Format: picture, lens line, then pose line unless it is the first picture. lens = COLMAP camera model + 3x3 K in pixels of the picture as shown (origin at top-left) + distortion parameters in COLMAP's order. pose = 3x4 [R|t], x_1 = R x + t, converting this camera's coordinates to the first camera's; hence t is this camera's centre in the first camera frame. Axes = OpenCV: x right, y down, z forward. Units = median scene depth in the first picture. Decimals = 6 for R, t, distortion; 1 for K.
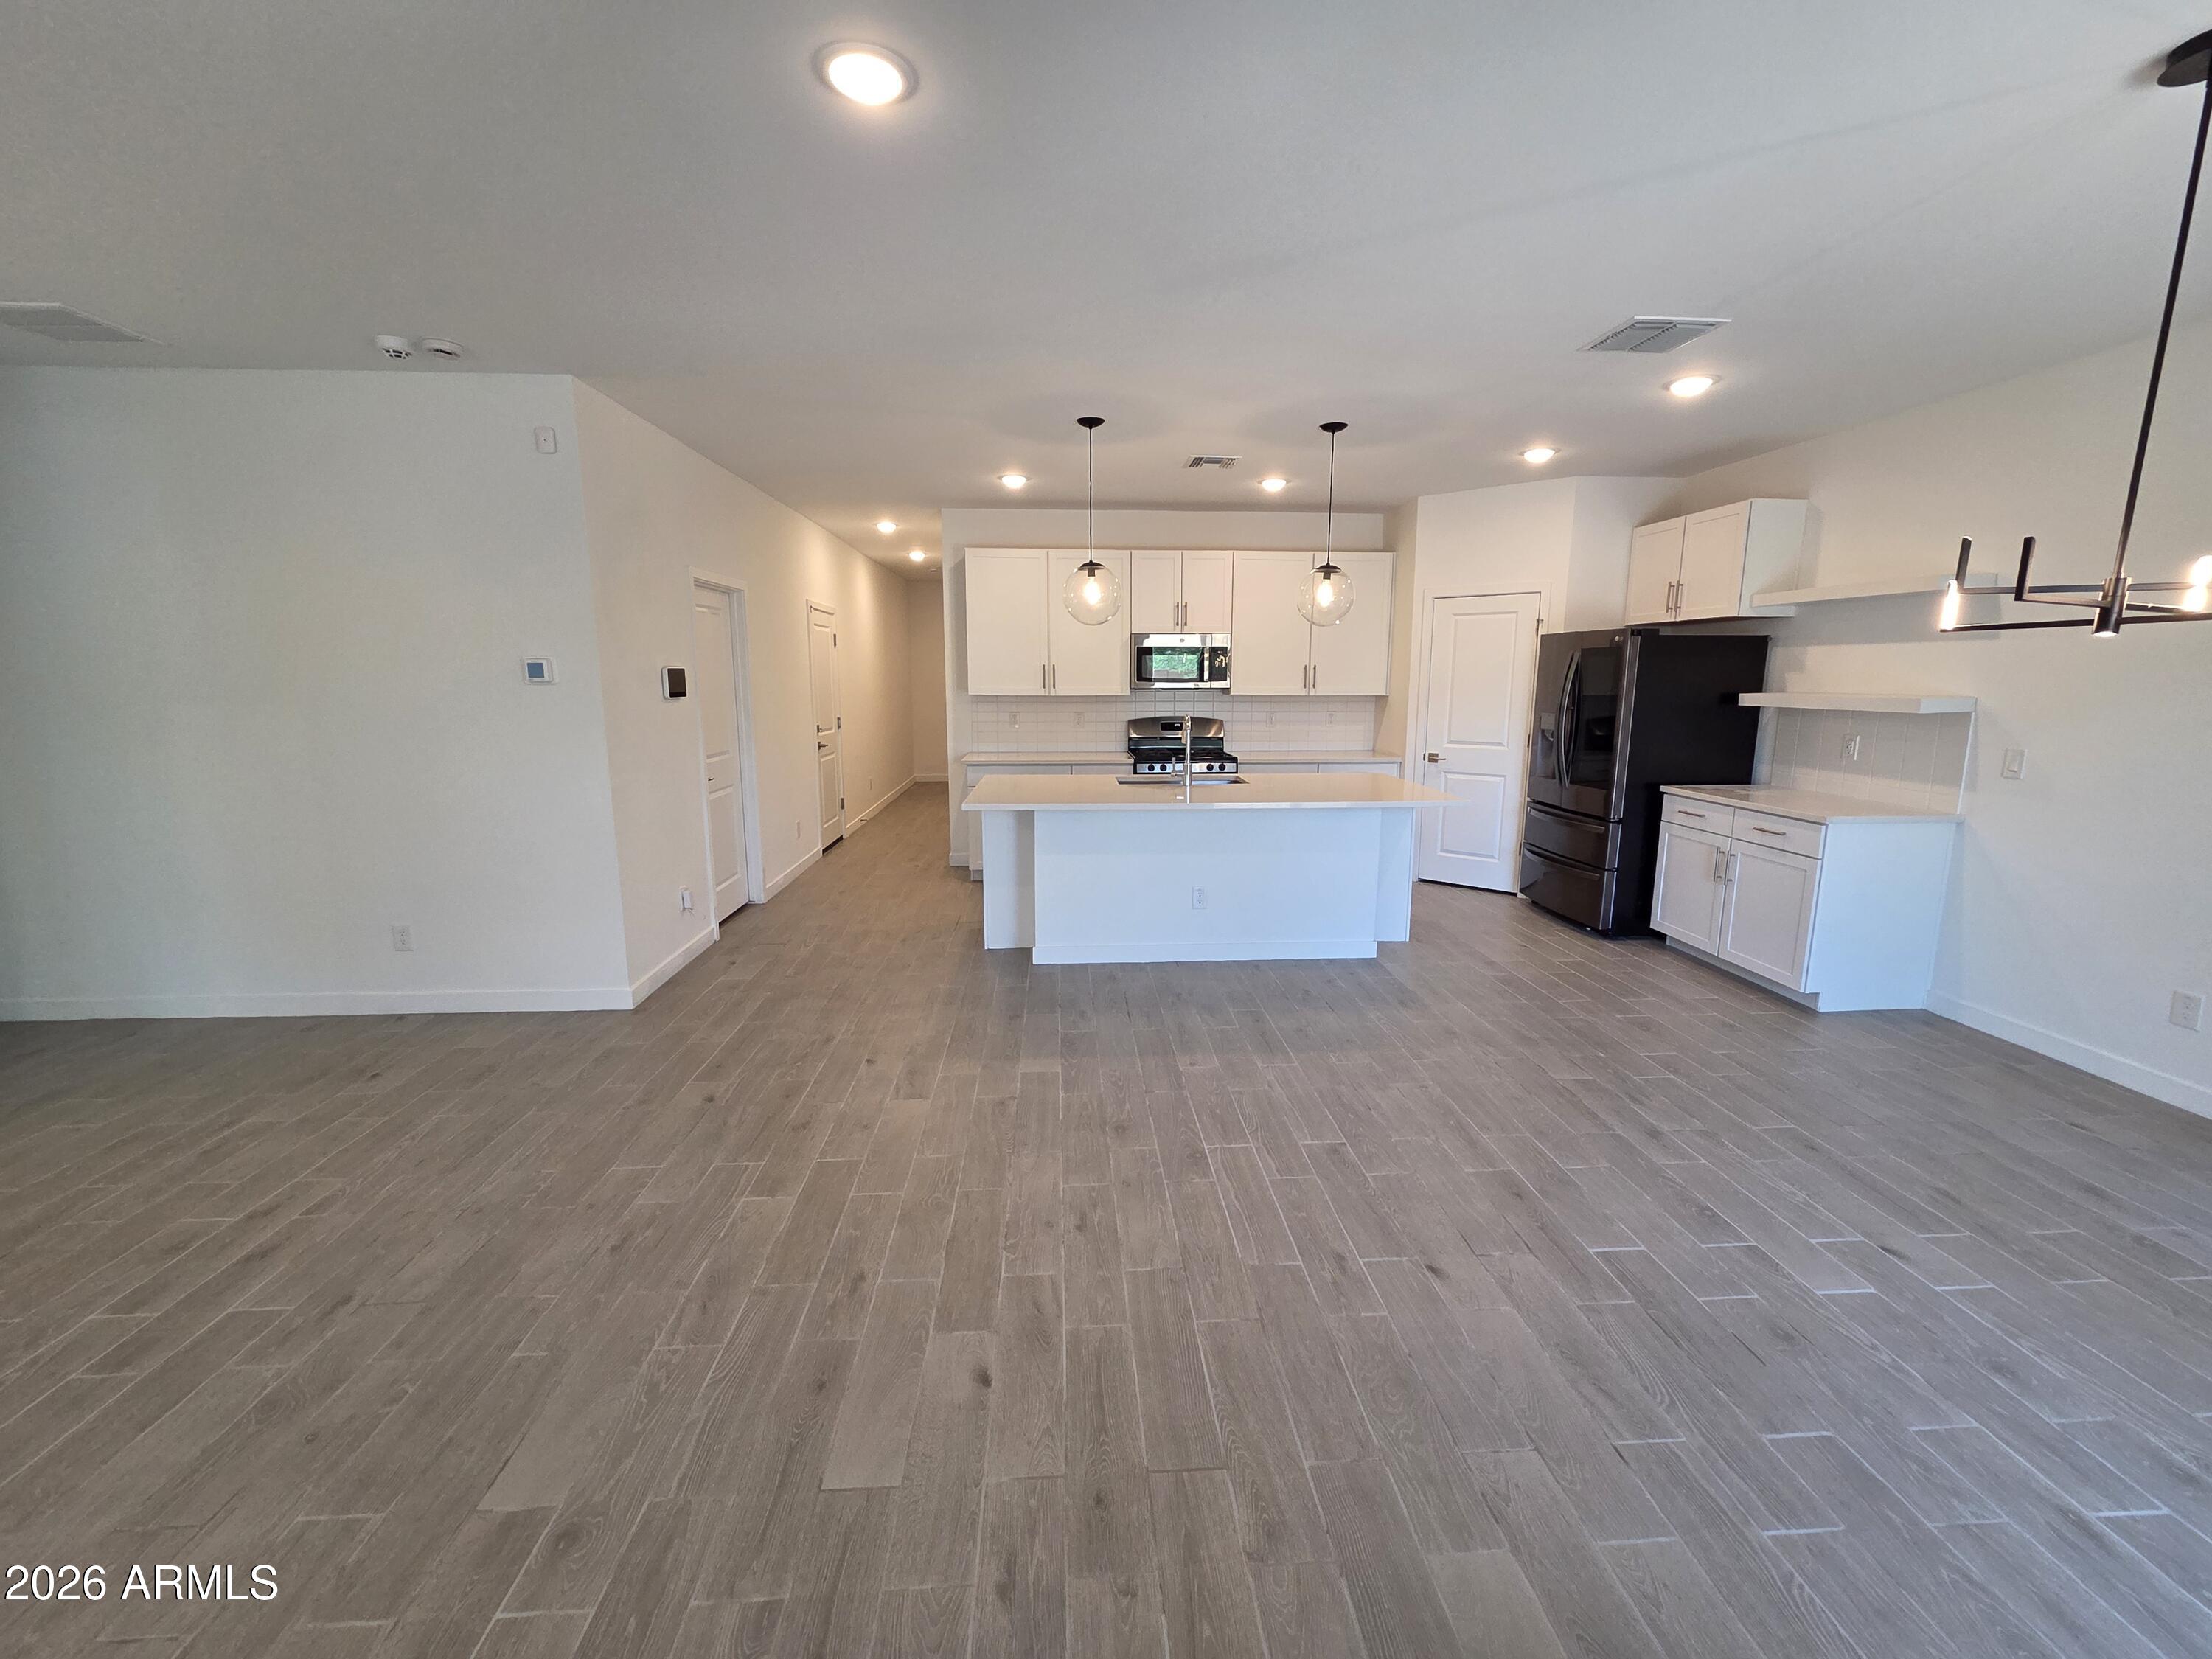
lens RADIAL K [[903.9, 0, 1112.0], [0, 903.9, 827.3], [0, 0, 1]] dist [0.001774, -0.000187]
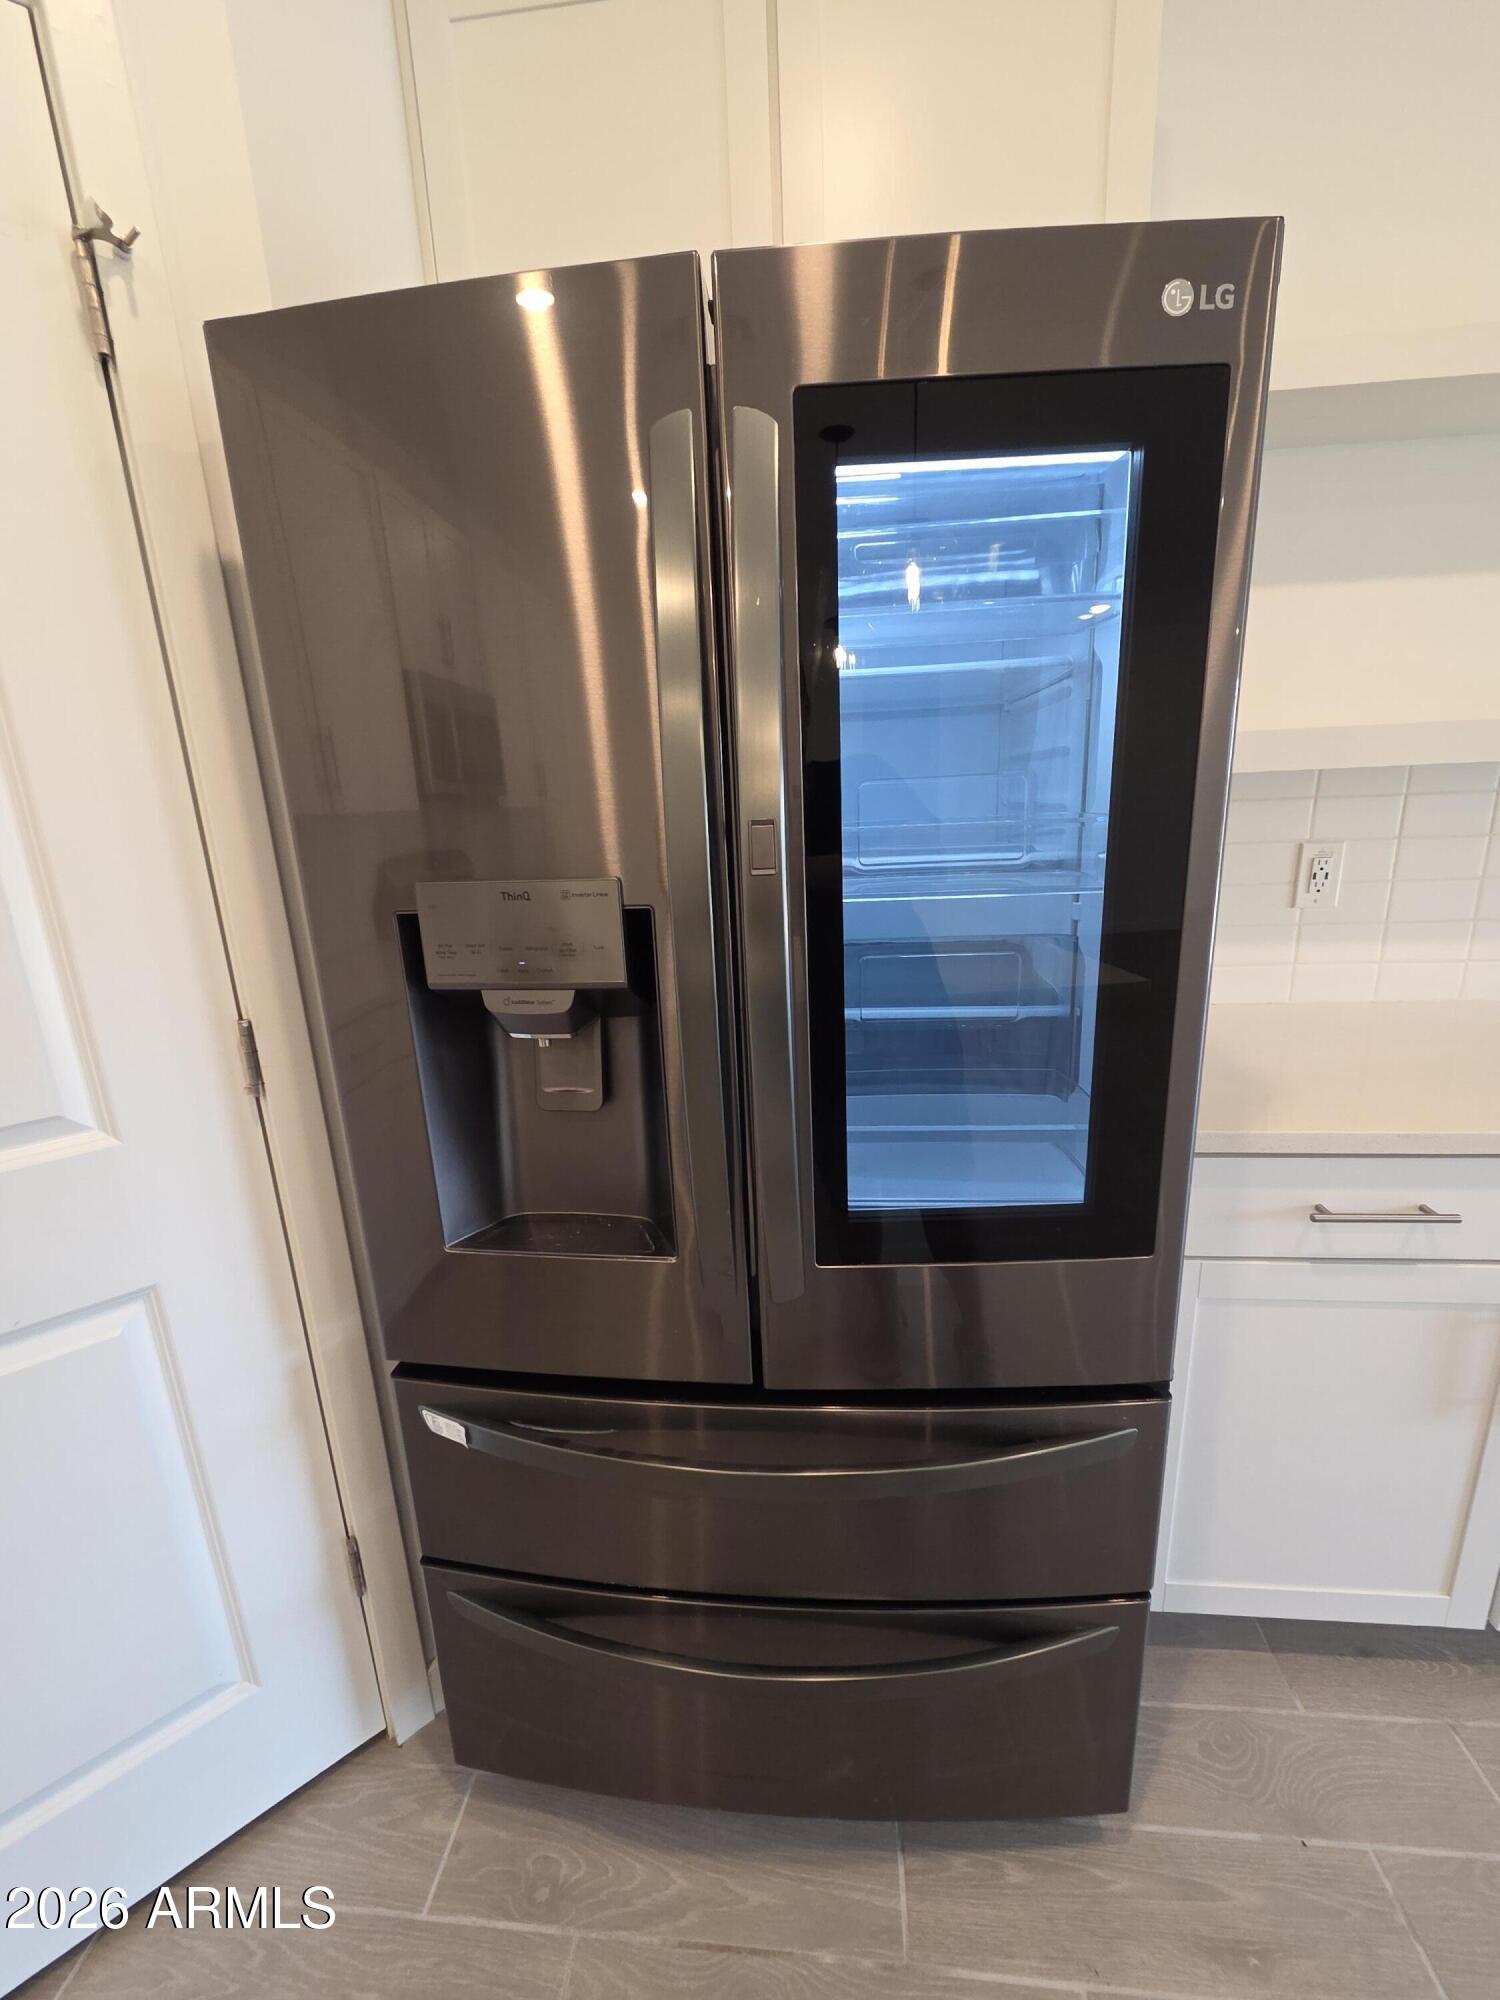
lens RADIAL K [[817.3, 0, 754.7], [0, 817.3, 1003.8], [0, 0, 1]] dist [0.001774, -0.000187]
pose [[0.160496, -0.248482, 0.955247, 0.381251], [0.206923, 0.954758, 0.213589, -0.137646], [-0.965103, 0.163383, 0.204652, 1.010408]]
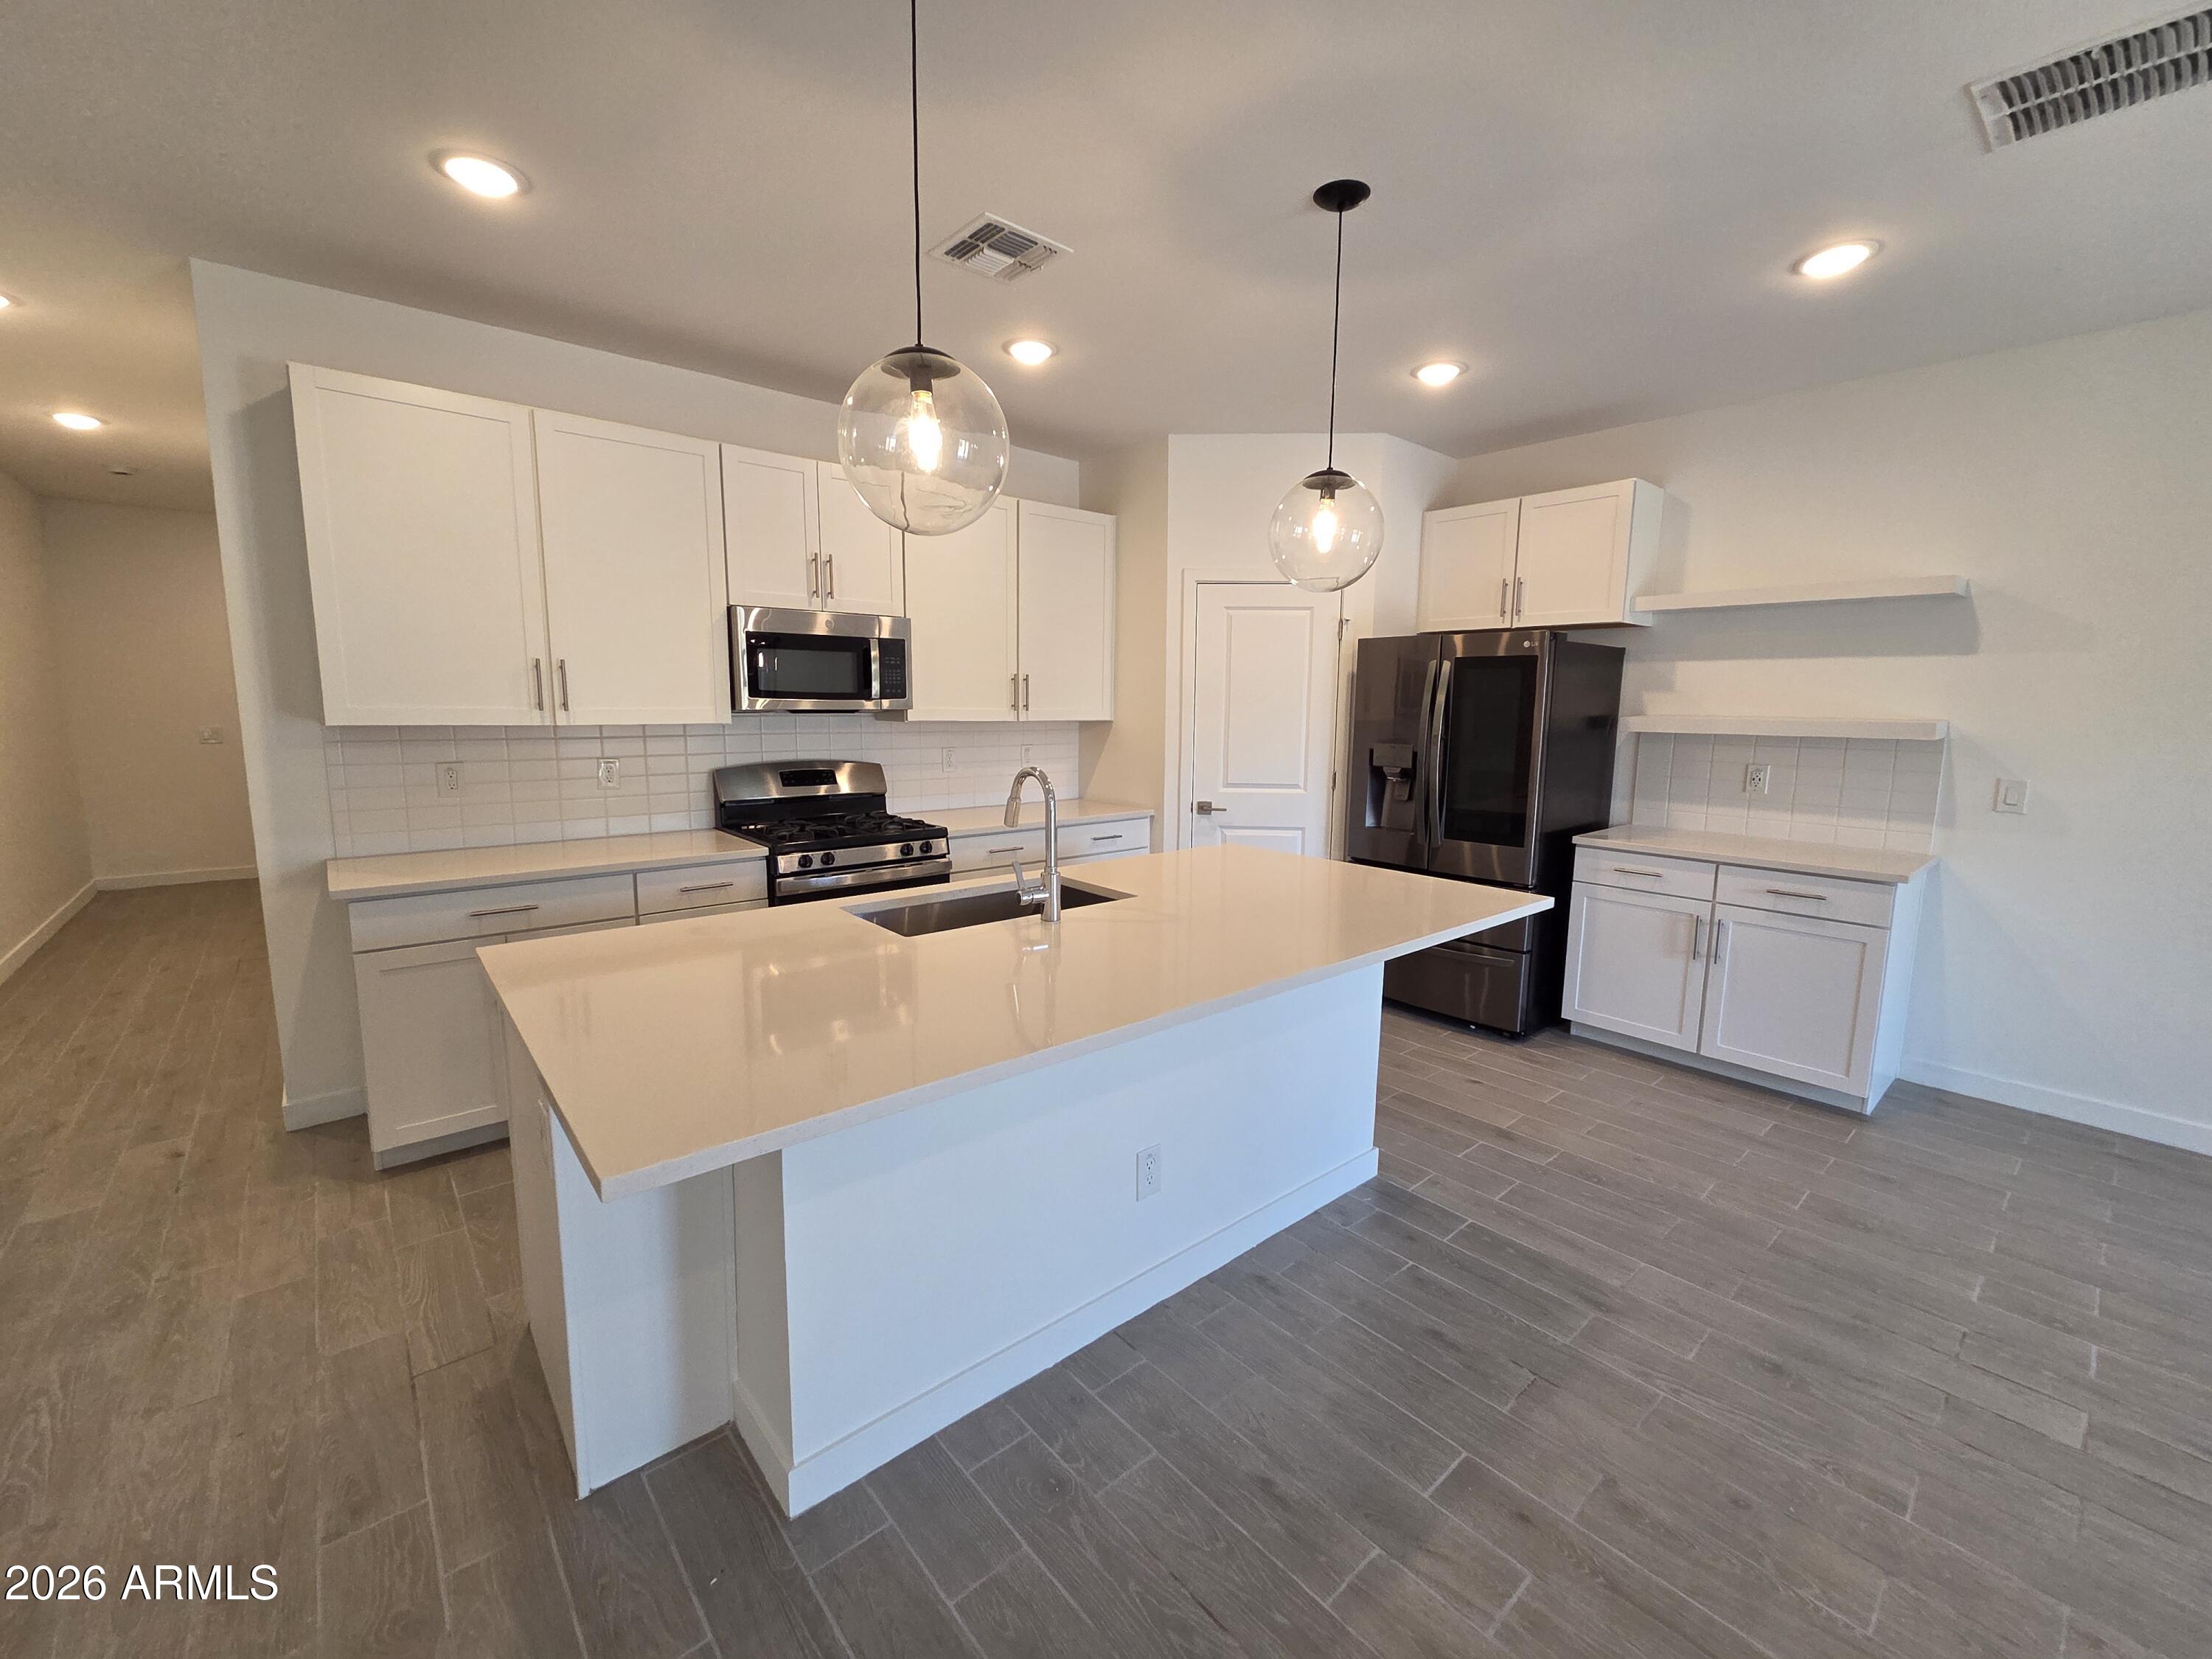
lens RADIAL K [[903.9, 0, 1113.4], [0, 903.9, 828.6], [0, 0, 1]] dist [0.001774, -0.000187]
pose [[0.794813, -0.077610, 0.601872, -0.161673], [0.092312, 0.995709, 0.006491, -0.089697], [-0.599793, 0.050401, 0.798566, 0.592857]]
